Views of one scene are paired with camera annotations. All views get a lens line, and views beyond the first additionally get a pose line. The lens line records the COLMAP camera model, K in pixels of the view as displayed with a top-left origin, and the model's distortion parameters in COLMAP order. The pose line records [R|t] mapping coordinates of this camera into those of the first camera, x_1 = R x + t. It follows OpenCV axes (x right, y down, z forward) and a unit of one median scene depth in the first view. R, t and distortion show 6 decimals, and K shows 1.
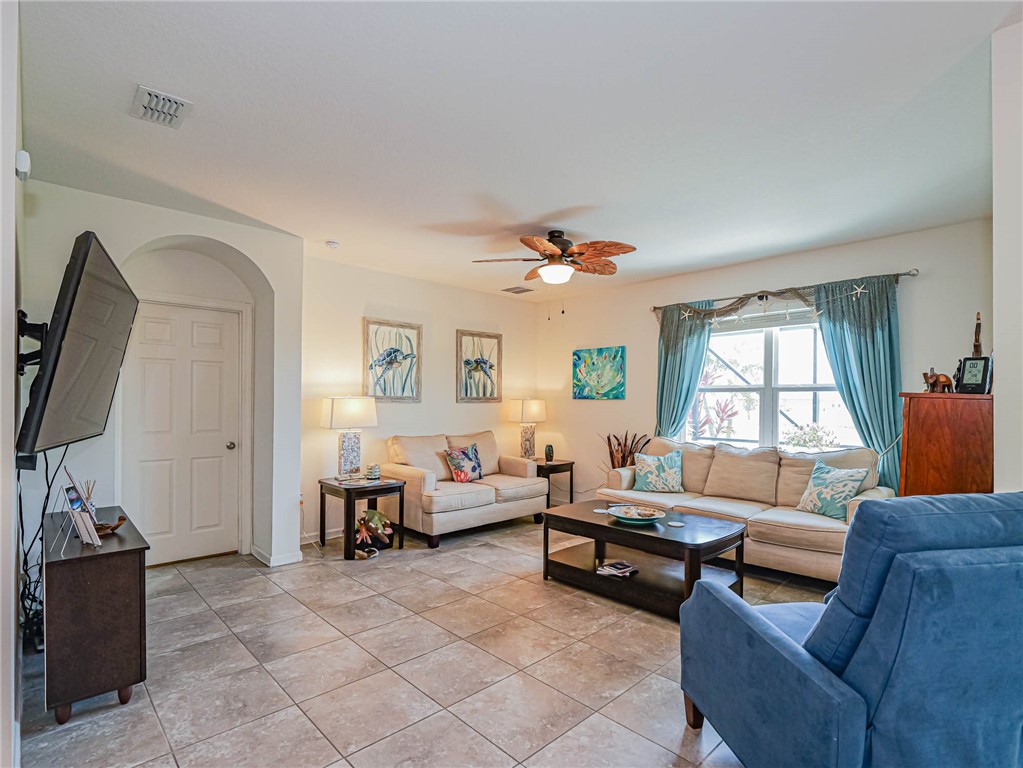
lens RADIAL K [[511.0, 0, 512.0], [0, 511.0, 405.3], [0, 0, 1]] dist [-0.004232, -0.000807]
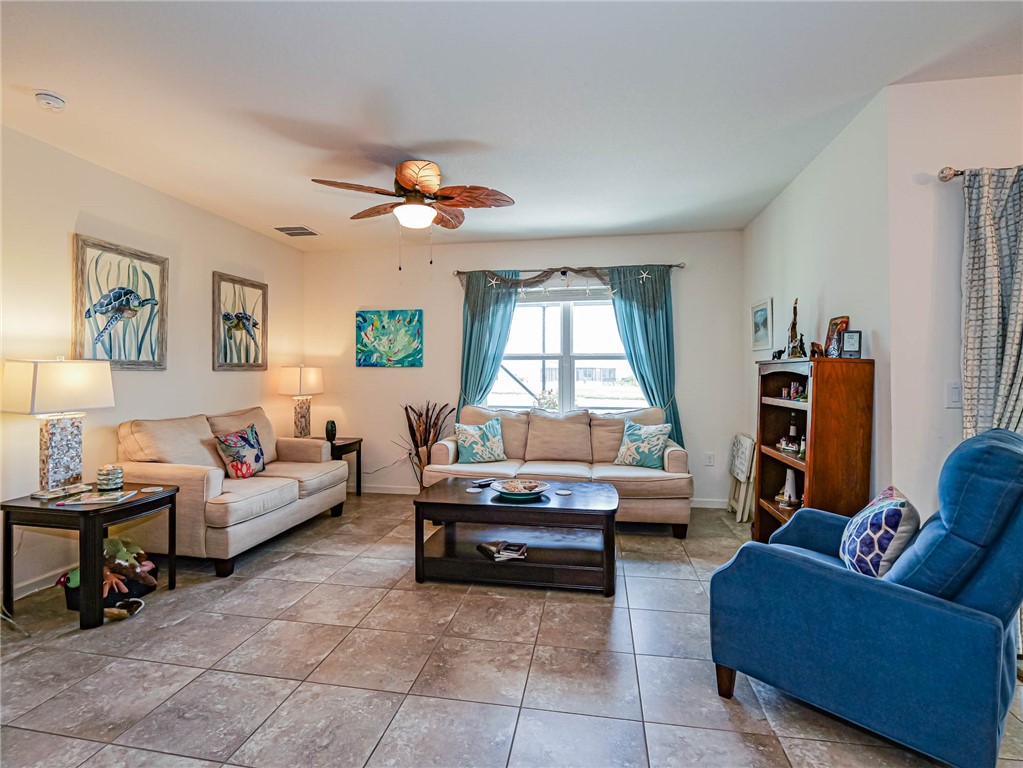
lens RADIAL K [[503.2, 0, 507.9], [0, 503.2, 373.1], [0, 0, 1]] dist [0.000045, -0.013652]
pose [[0.808416, -0.003924, 0.588598, -0.223123], [0.007426, 0.999966, -0.003533, 0.004612], [-0.588565, 0.007227, 0.808418, 0.191906]]
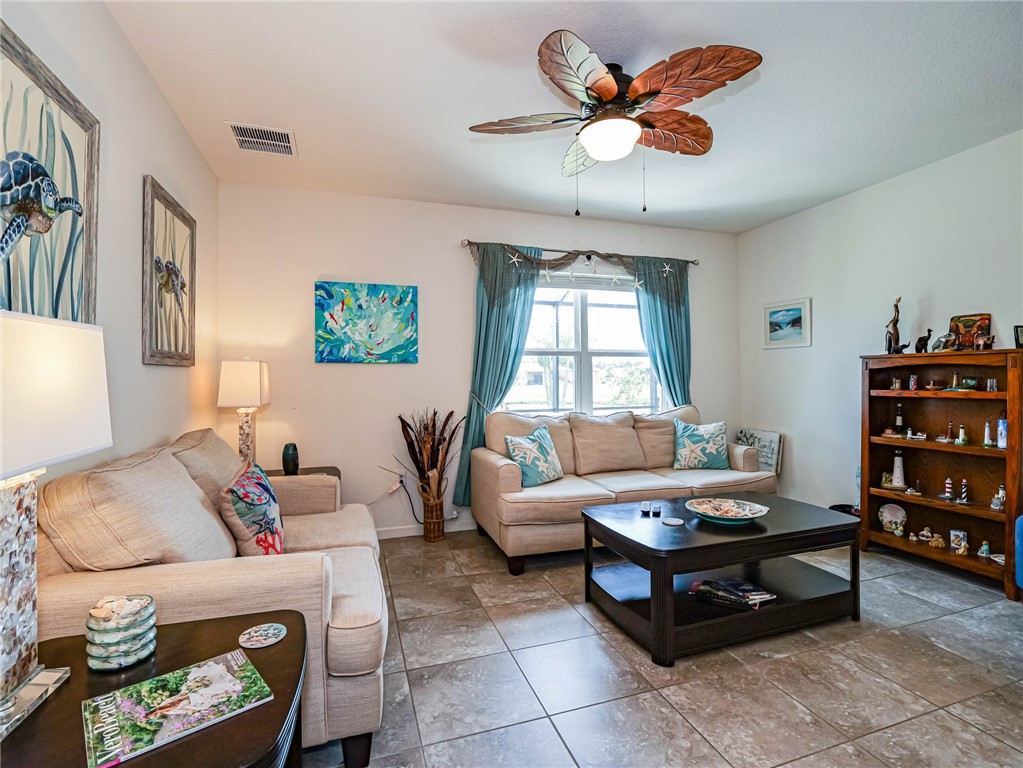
lens RADIAL K [[491.3, 0, 515.8], [0, 491.3, 376.6], [0, 0, 1]] dist [-0.001279, -0.007200]
pose [[0.424001, -0.005473, 0.905645, -0.377846], [0.015970, 0.999871, -0.001435, 0.010922], [-0.905521, 0.015072, 0.424034, 0.687437]]
